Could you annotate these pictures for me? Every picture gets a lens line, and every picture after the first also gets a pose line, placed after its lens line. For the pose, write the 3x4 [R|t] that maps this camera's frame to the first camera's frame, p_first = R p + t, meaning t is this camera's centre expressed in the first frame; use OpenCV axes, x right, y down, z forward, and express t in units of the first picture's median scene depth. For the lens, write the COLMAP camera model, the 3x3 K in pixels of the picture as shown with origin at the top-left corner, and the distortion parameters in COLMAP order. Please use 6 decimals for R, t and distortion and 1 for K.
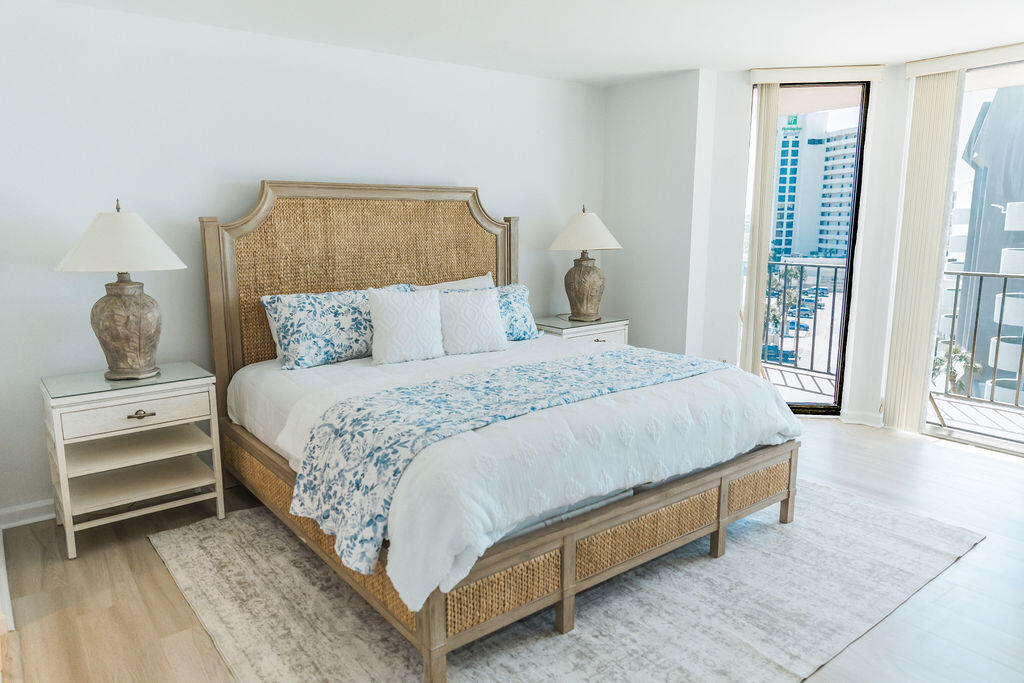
lens RADIAL K [[673.9, 0, 513.0], [0, 673.9, 319.8], [0, 0, 1]] dist [0.002070, 0.003972]
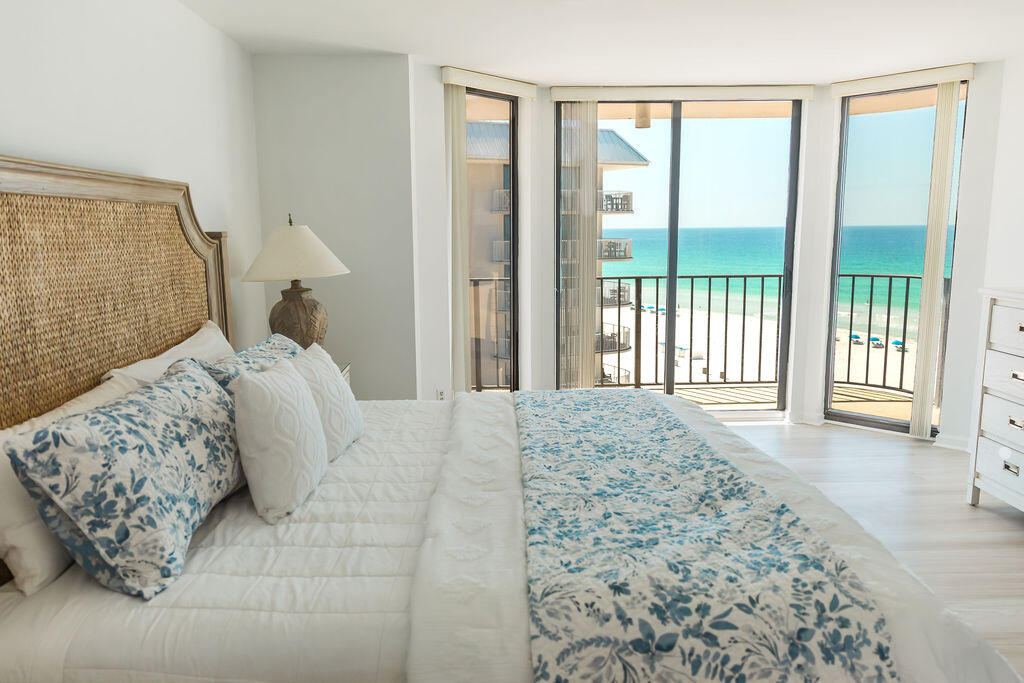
lens RADIAL K [[699.8, 0, 512.0], [0, 699.8, 341.5], [0, 0, 1]] dist [0.016380, 0.000245]
pose [[0.597010, -0.127331, 0.792064, -0.507136], [0.125329, 0.990004, 0.064686, -0.080063], [-0.792384, 0.060650, 0.607001, 0.522206]]
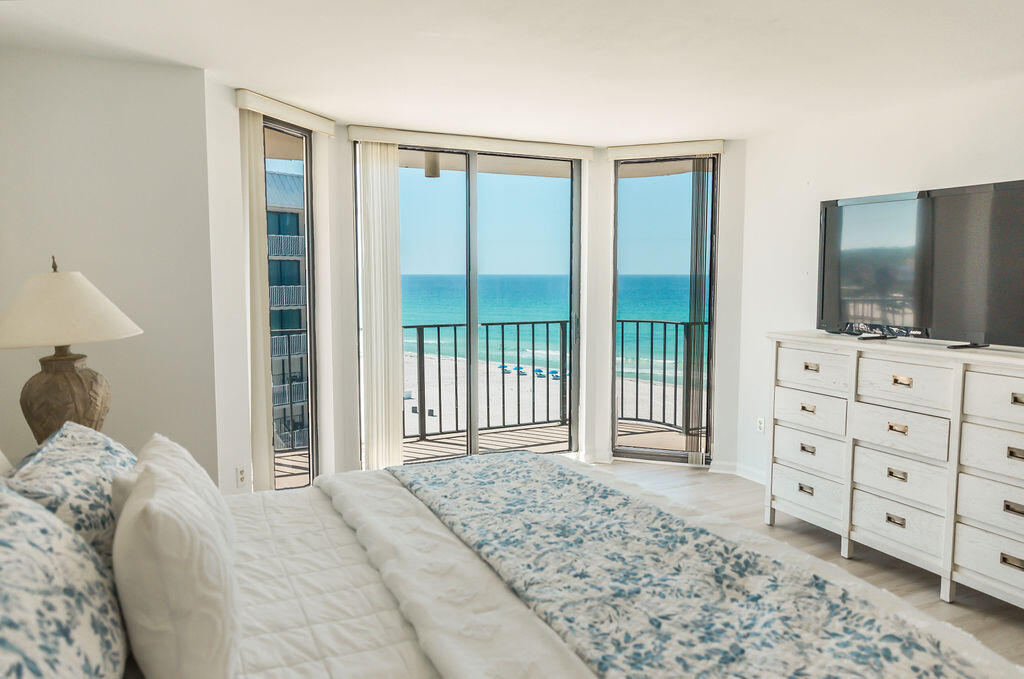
lens RADIAL K [[692.5, 0, 512.0], [0, 692.5, 339.5], [0, 0, 1]] dist [0.010921, 0.000405]
pose [[0.228260, -0.086815, 0.969722, -0.493999], [0.143838, 0.988094, 0.054602, -0.119303], [-0.962916, 0.127019, 0.238030, 0.744165]]
